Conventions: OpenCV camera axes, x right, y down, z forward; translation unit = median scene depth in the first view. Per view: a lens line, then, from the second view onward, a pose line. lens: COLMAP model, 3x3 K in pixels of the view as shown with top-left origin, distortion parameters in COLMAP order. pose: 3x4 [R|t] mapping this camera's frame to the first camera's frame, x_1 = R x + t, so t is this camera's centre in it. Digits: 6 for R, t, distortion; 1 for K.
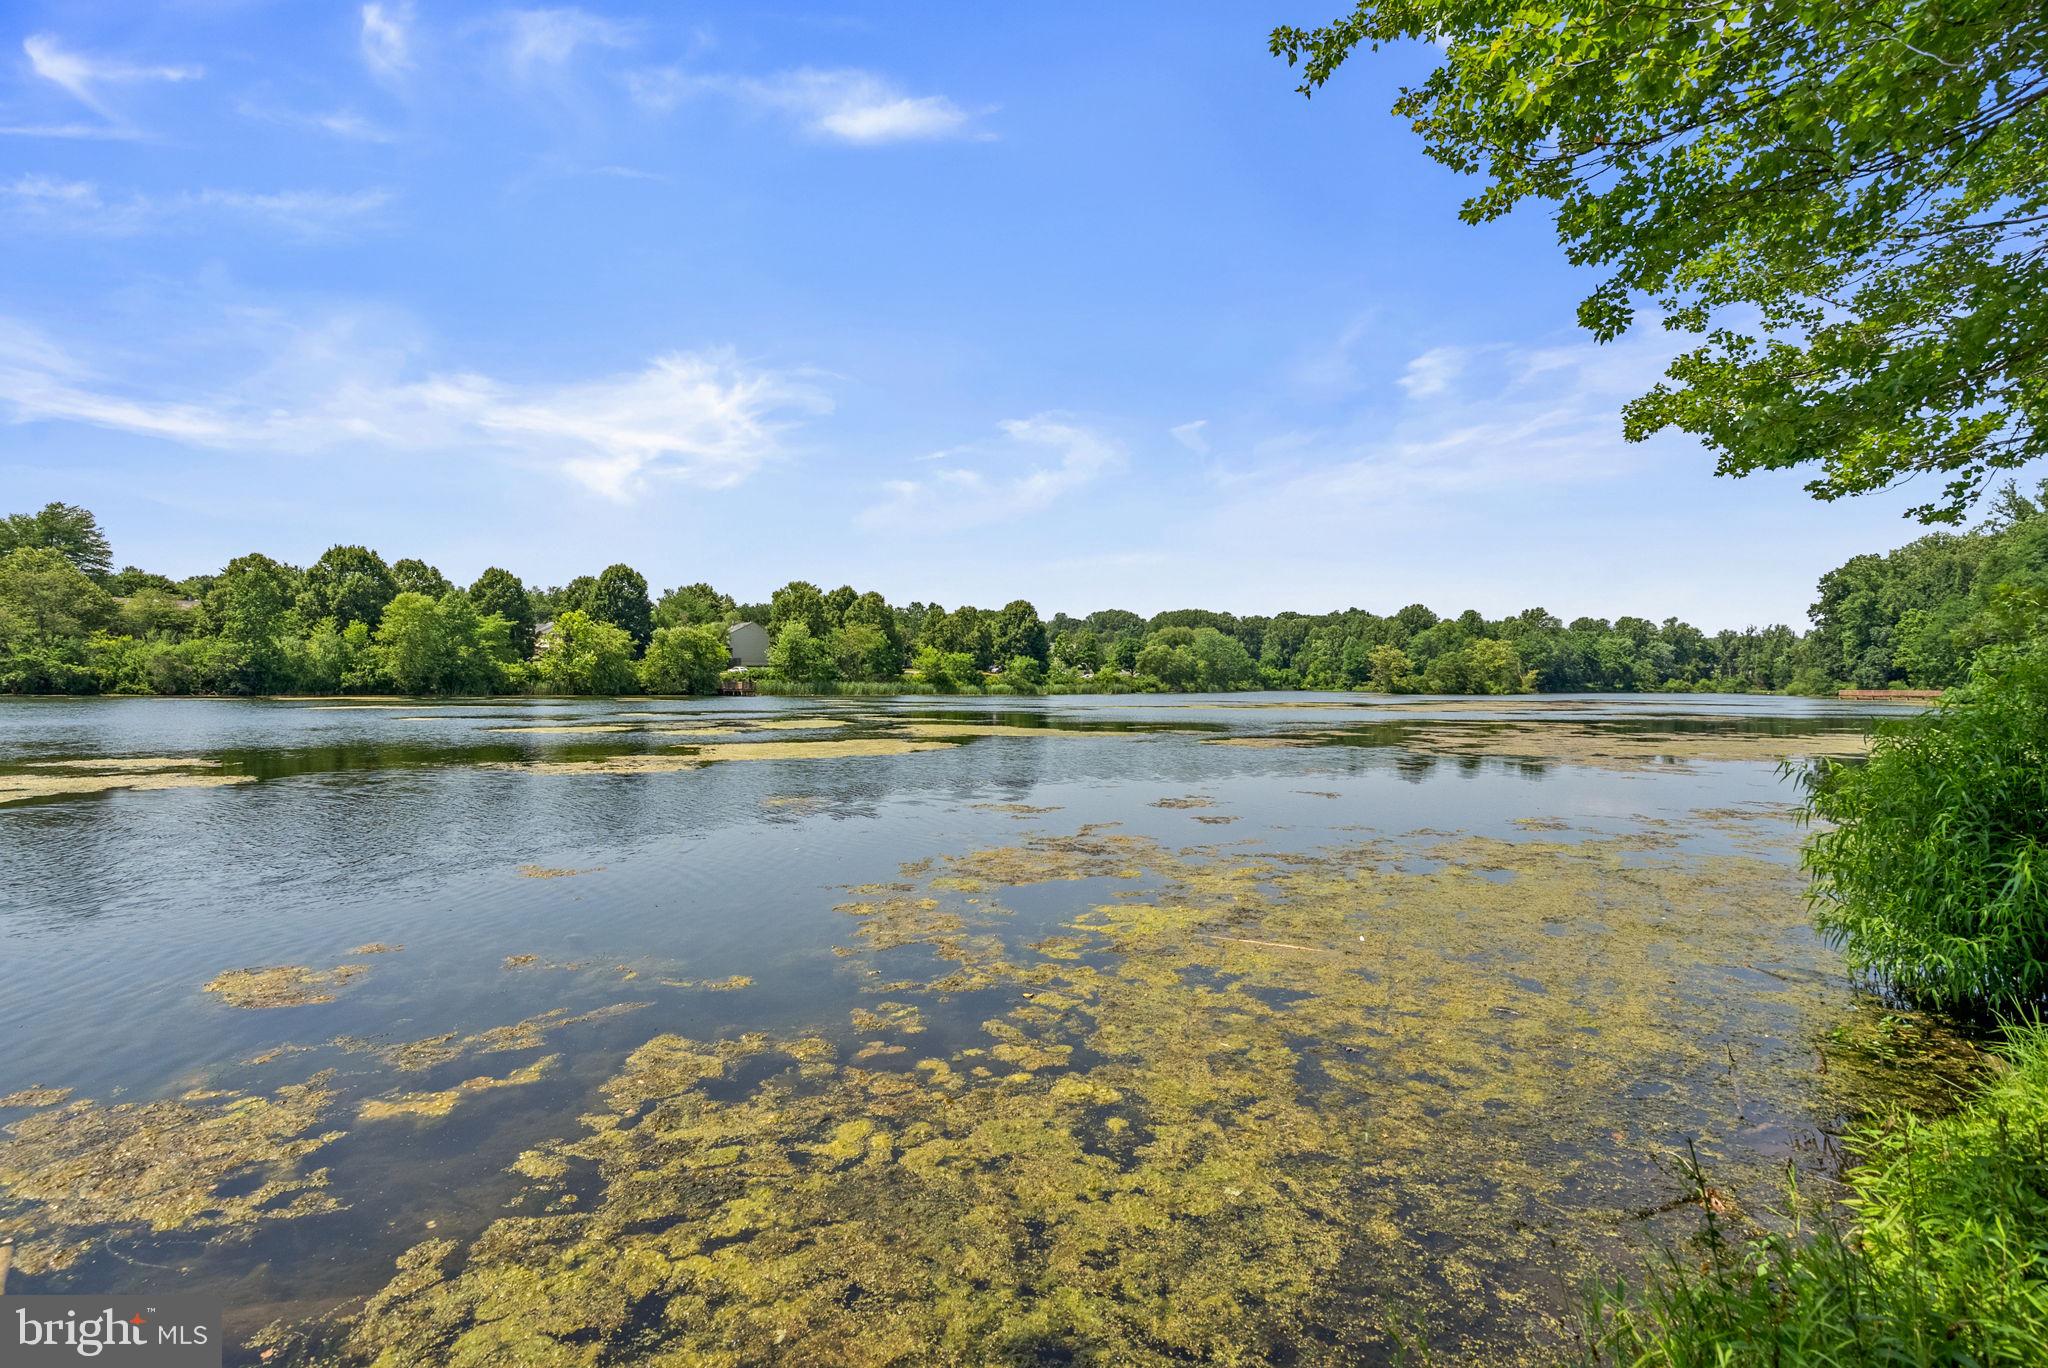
lens RADIAL K [[960.8, 0, 1024.0], [0, 960.8, 684.0], [0, 0, 1]] dist [-0.002170, 0.000067]
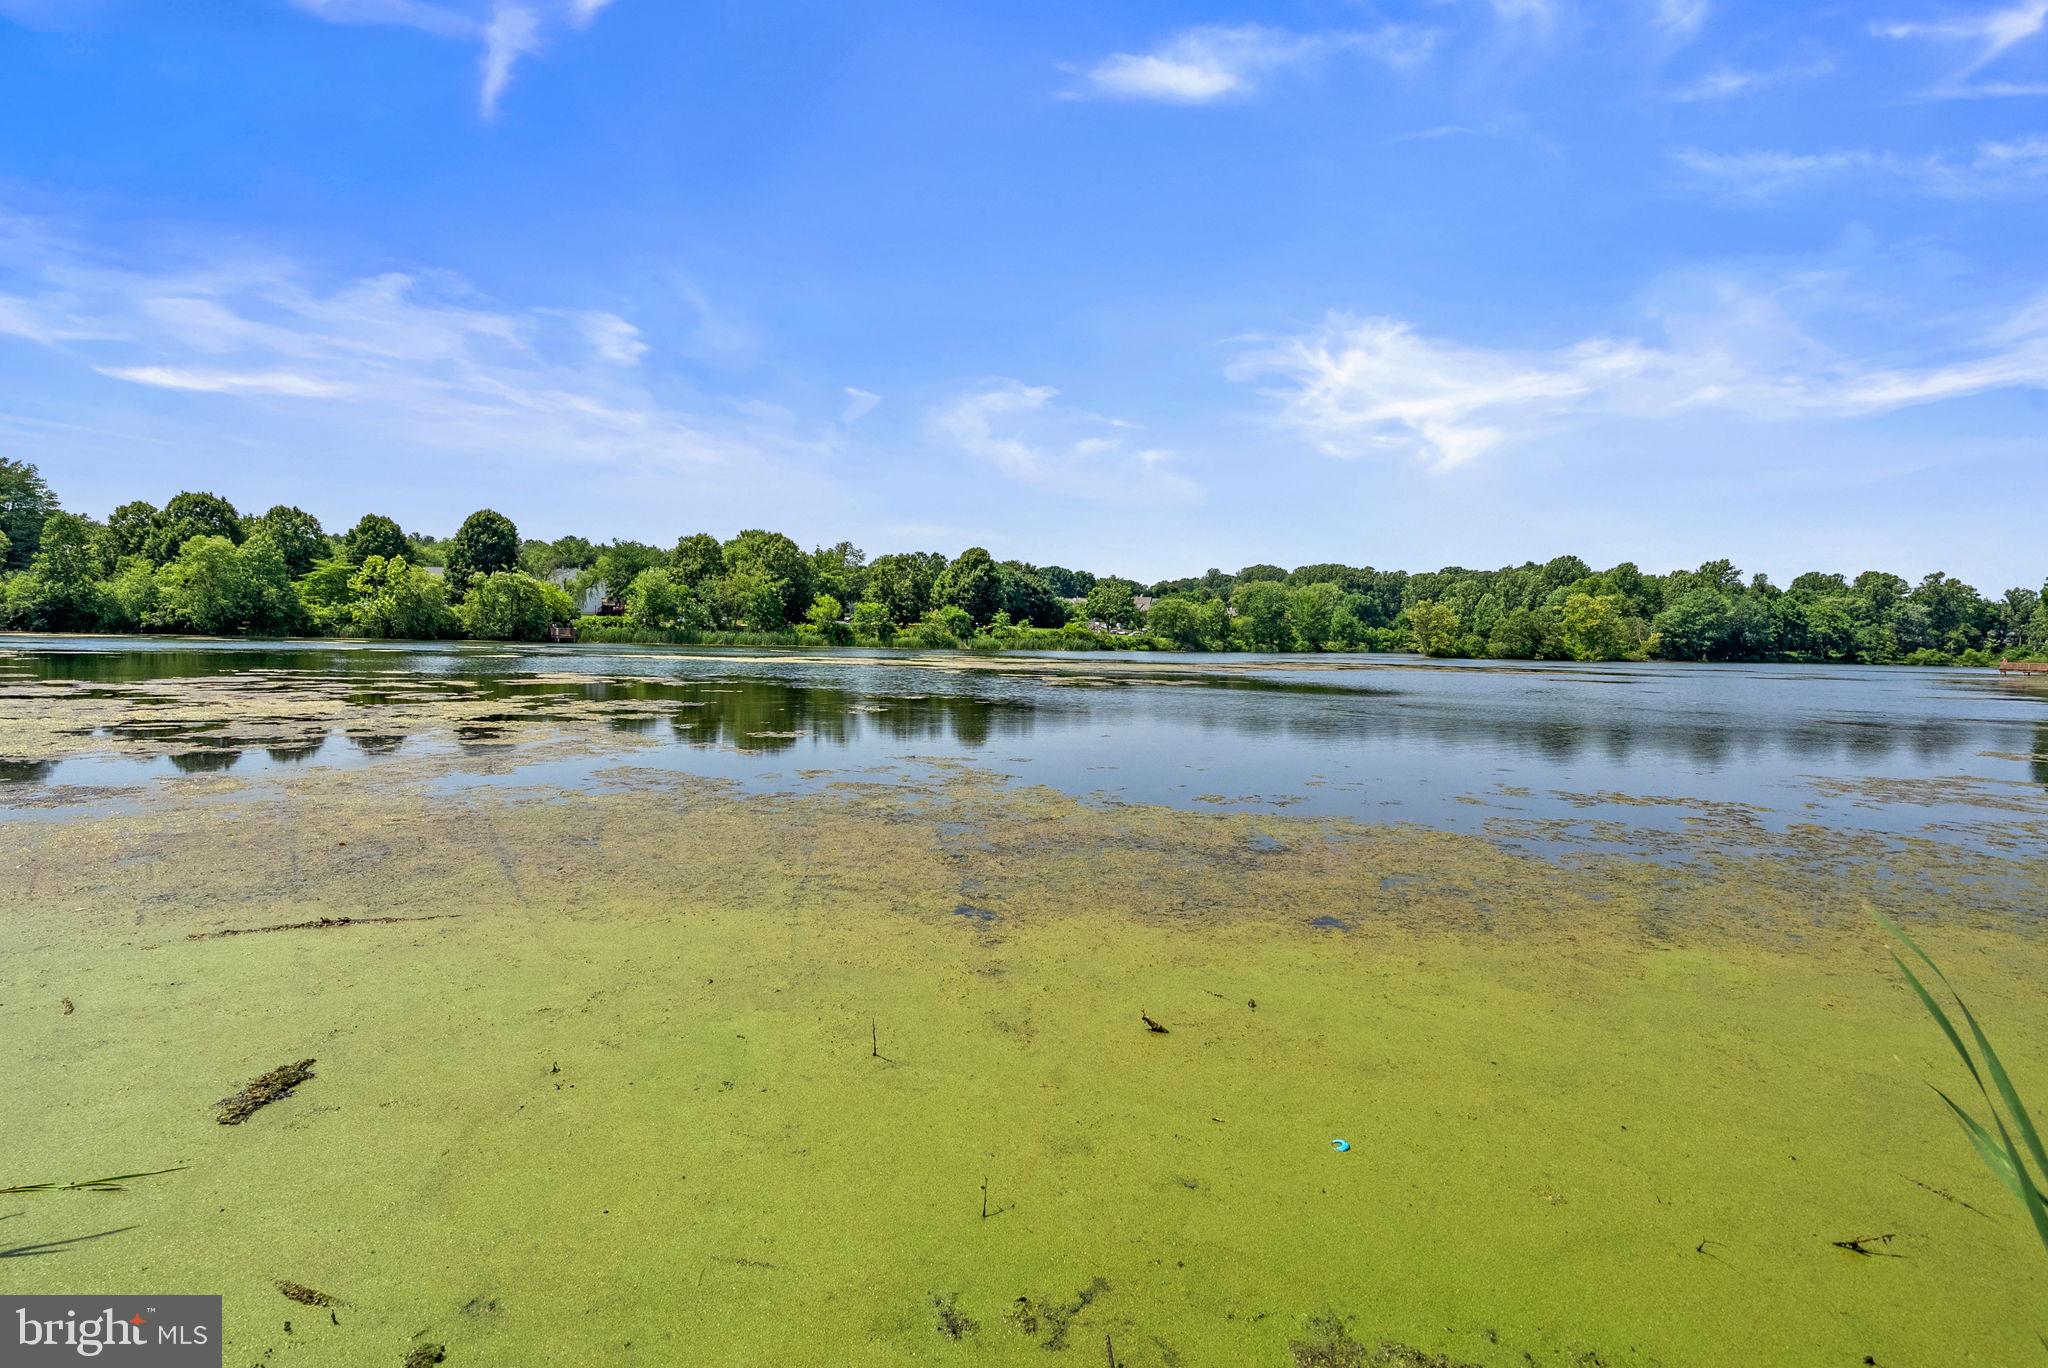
lens RADIAL K [[960.8, 0, 1024.0], [0, 960.8, 684.0], [0, 0, 1]] dist [-0.002170, 0.000067]
pose [[0.975833, 0.025652, -0.217009, 0.136282], [-0.016302, 0.998864, 0.044770, 0.001193], [0.217911, -0.040150, 0.975143, 0.055166]]
